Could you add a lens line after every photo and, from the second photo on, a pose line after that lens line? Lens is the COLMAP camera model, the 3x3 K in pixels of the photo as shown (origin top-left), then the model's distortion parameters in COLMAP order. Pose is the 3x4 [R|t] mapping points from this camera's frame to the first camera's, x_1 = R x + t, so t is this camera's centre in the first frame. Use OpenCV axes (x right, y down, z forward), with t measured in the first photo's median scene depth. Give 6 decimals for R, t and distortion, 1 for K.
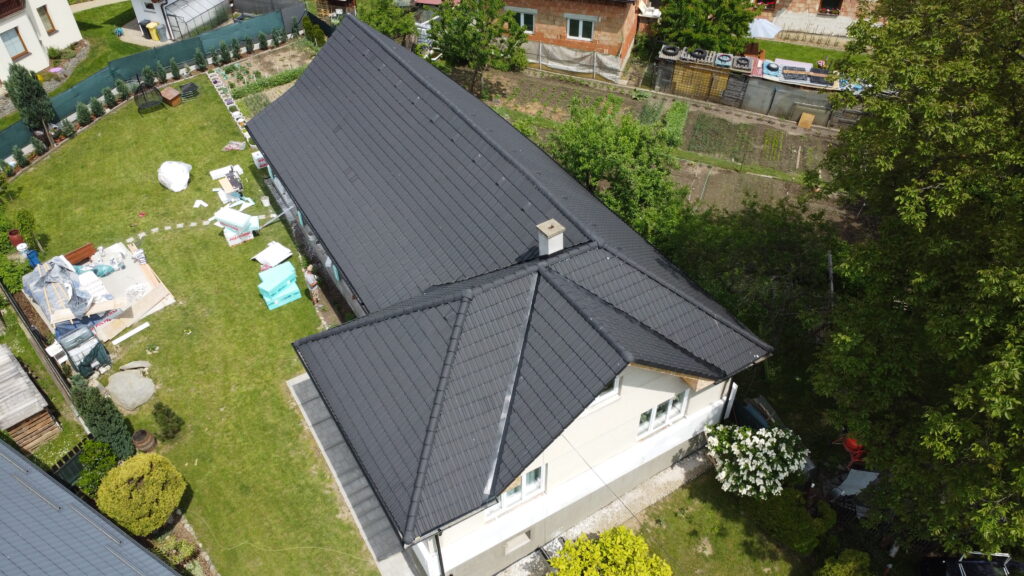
lens RADIAL K [[736.9, 0, 511.6], [0, 736.9, 289.2], [0, 0, 1]] dist [-0.037636, -0.002324]
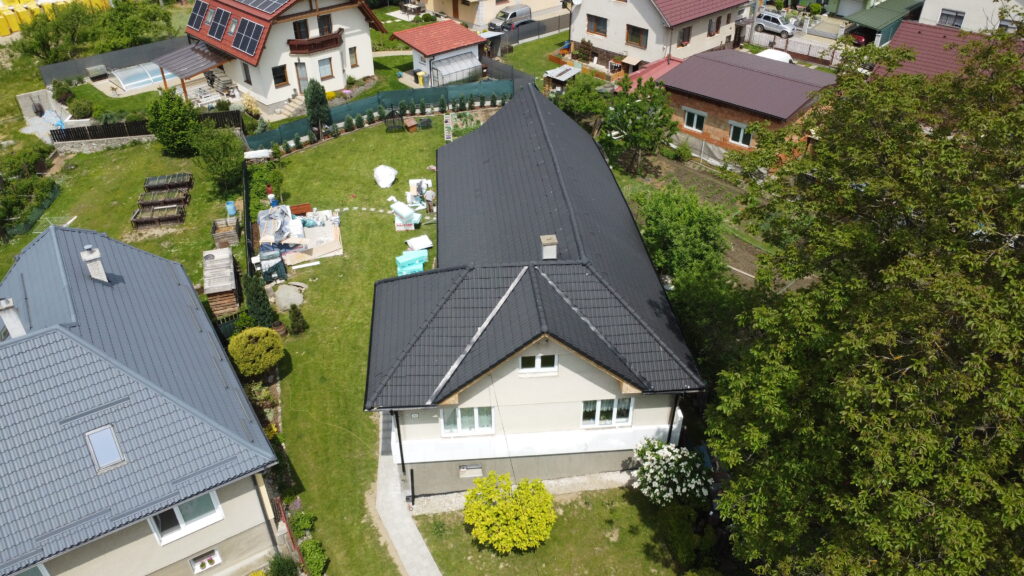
lens RADIAL K [[736.9, 0, 515.0], [0, 736.9, 287.9], [0, 0, 1]] dist [-0.037636, -0.002324]
pose [[0.898534, 0.254619, -0.357500, 0.295785], [-0.299439, 0.951149, -0.075176, 0.071640], [0.320895, 0.174598, 0.930882, -0.154677]]
